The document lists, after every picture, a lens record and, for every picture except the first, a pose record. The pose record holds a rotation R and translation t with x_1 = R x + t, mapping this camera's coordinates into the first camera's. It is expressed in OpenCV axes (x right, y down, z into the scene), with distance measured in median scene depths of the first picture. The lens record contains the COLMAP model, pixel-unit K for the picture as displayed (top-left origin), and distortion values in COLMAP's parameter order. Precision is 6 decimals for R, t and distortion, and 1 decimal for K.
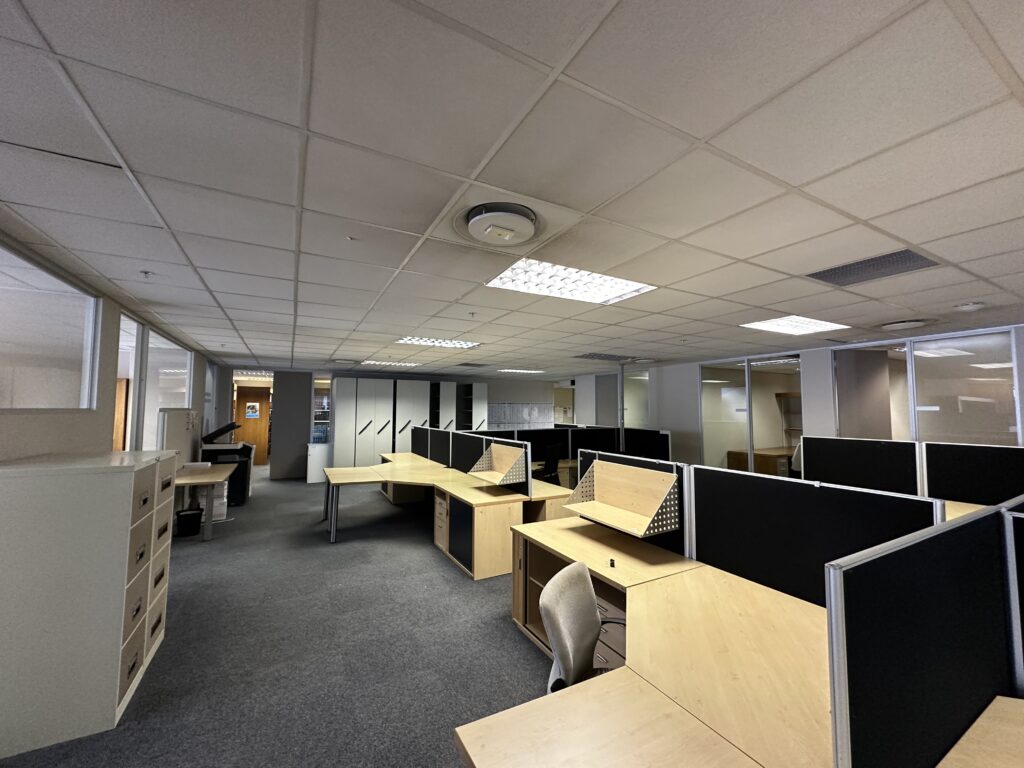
lens RADIAL K [[408.3, 0, 513.3], [0, 408.3, 384.0], [0, 0, 1]] dist [-0.003172, 0.000640]
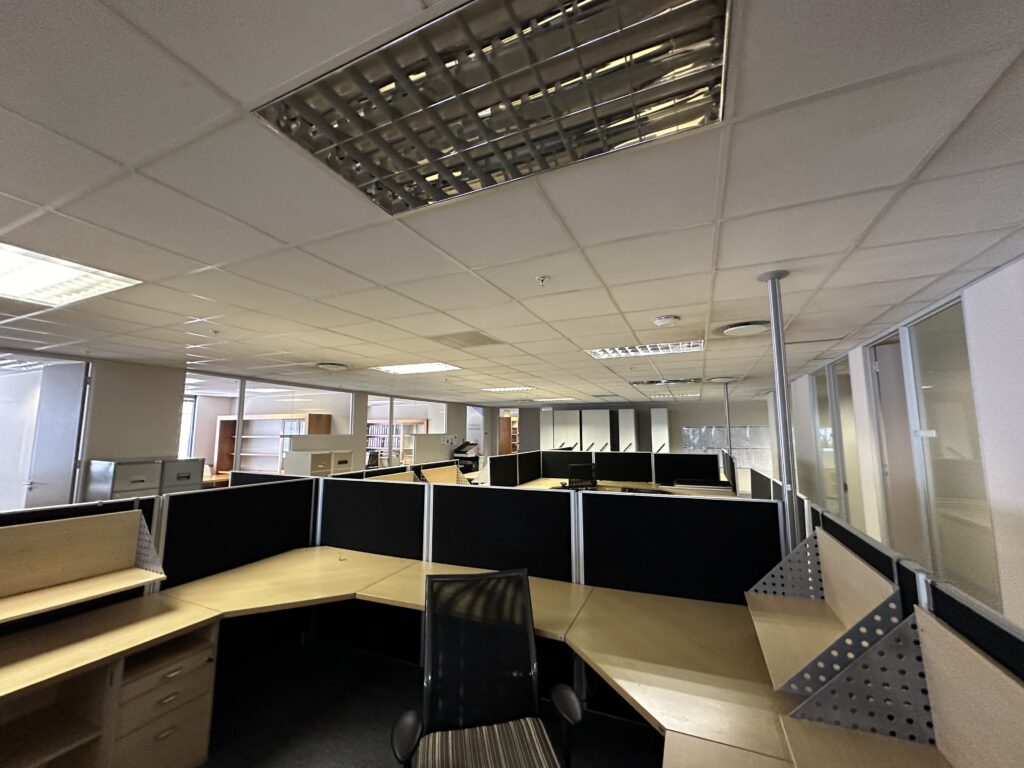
lens RADIAL K [[408.3, 0, 512.1], [0, 408.3, 381.5], [0, 0, 1]] dist [-0.003172, 0.000640]
pose [[0.603681, -0.101842, -0.790694, 0.806938], [0.055218, 0.994766, -0.085969, -0.002021], [0.795311, 0.008238, 0.606145, 0.103733]]
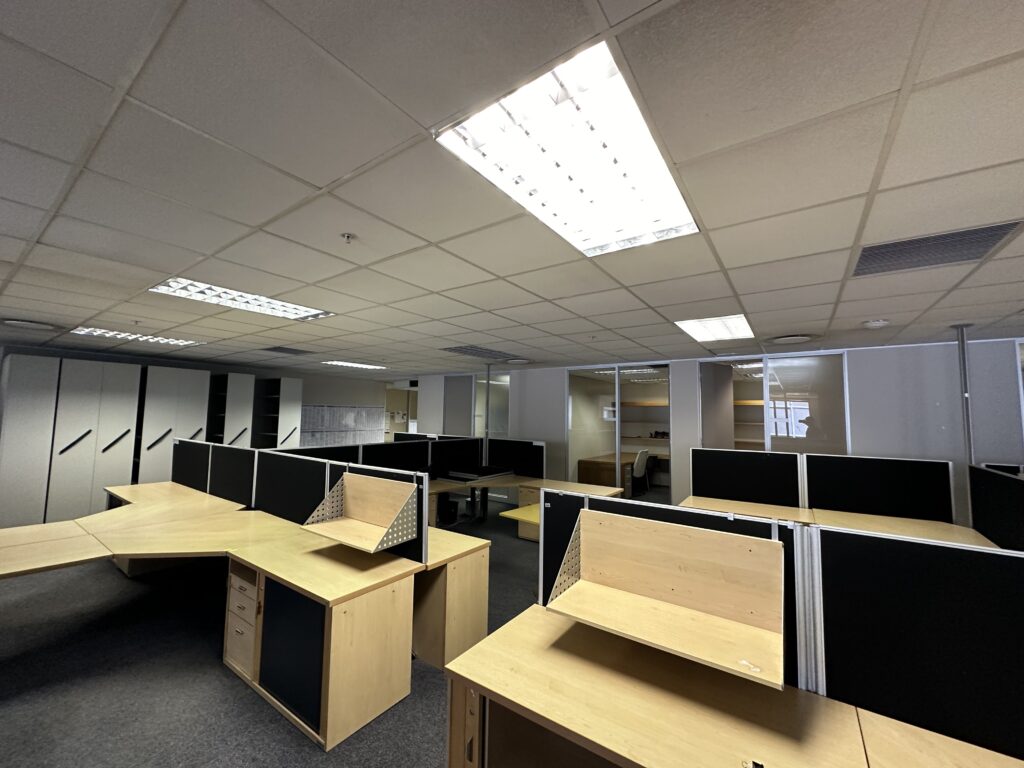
lens RADIAL K [[408.3, 0, 513.4], [0, 408.3, 384.6], [0, 0, 1]] dist [-0.003172, 0.000640]
pose [[0.896182, 0.044570, 0.441442, -0.073706], [-0.040392, 0.999006, -0.018863, 0.010424], [-0.441844, -0.000926, 0.897091, 0.243473]]
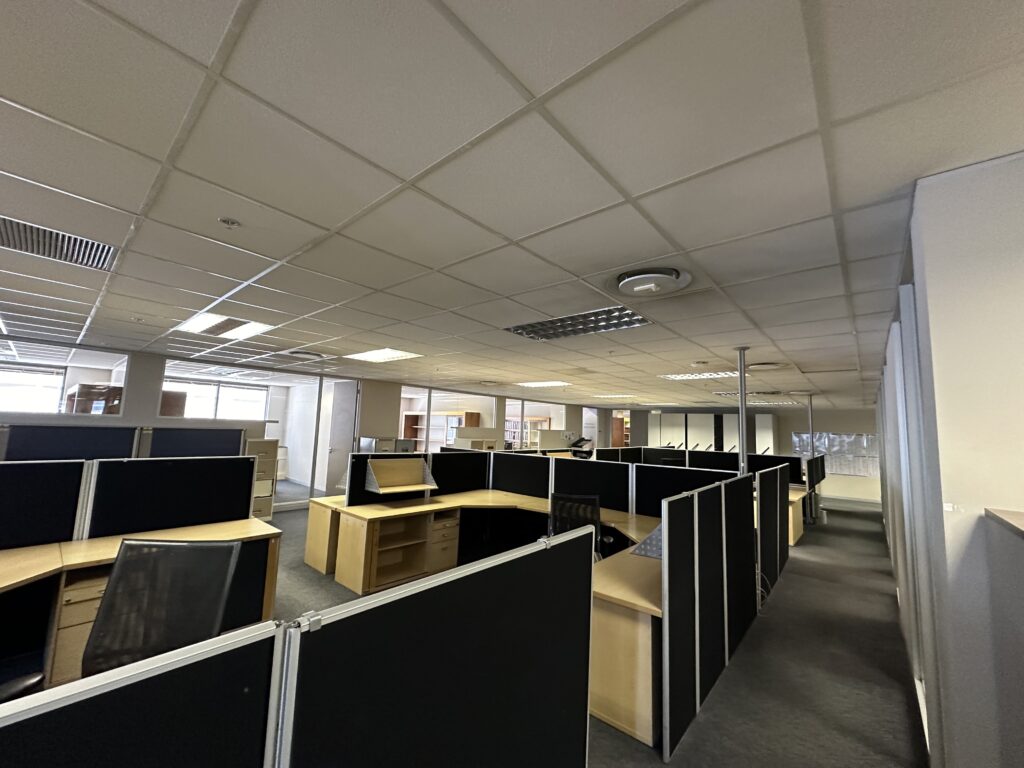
lens RADIAL K [[408.3, 0, 509.3], [0, 408.3, 385.9], [0, 0, 1]] dist [-0.003172, 0.000640]
pose [[0.341181, -0.085575, -0.936094, 1.120938], [0.026713, 0.996328, -0.081345, -0.010128], [0.939618, 0.002748, 0.342215, -0.050615]]
